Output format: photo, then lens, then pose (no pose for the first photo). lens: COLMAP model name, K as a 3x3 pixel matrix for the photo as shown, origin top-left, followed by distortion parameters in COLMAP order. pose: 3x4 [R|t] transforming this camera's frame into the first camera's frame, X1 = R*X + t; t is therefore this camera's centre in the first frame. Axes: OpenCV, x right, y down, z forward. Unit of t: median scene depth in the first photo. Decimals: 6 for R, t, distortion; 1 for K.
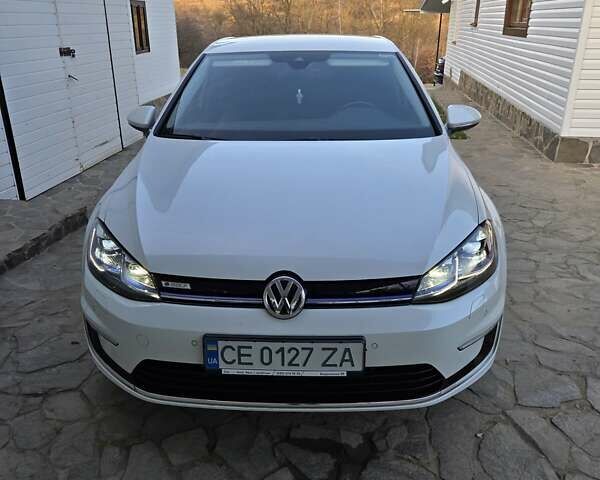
lens RADIAL K [[527.3, 0, 301.0], [0, 527.3, 227.2], [0, 0, 1]] dist [0.056838, -0.057024]
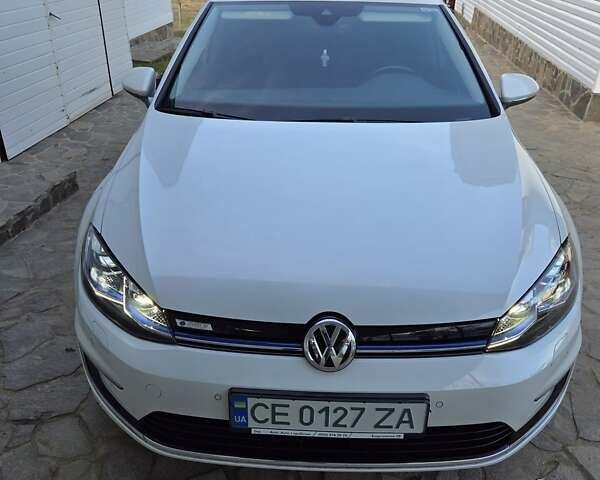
lens RADIAL K [[527.3, 0, 301.0], [0, 527.3, 227.2], [0, 0, 1]] dist [0.056838, -0.057024]
pose [[0.999764, 0.013654, 0.016876, -0.071274], [-0.015583, 0.992650, 0.120016, -0.110164], [-0.015113, -0.120251, 0.992629, 0.172674]]
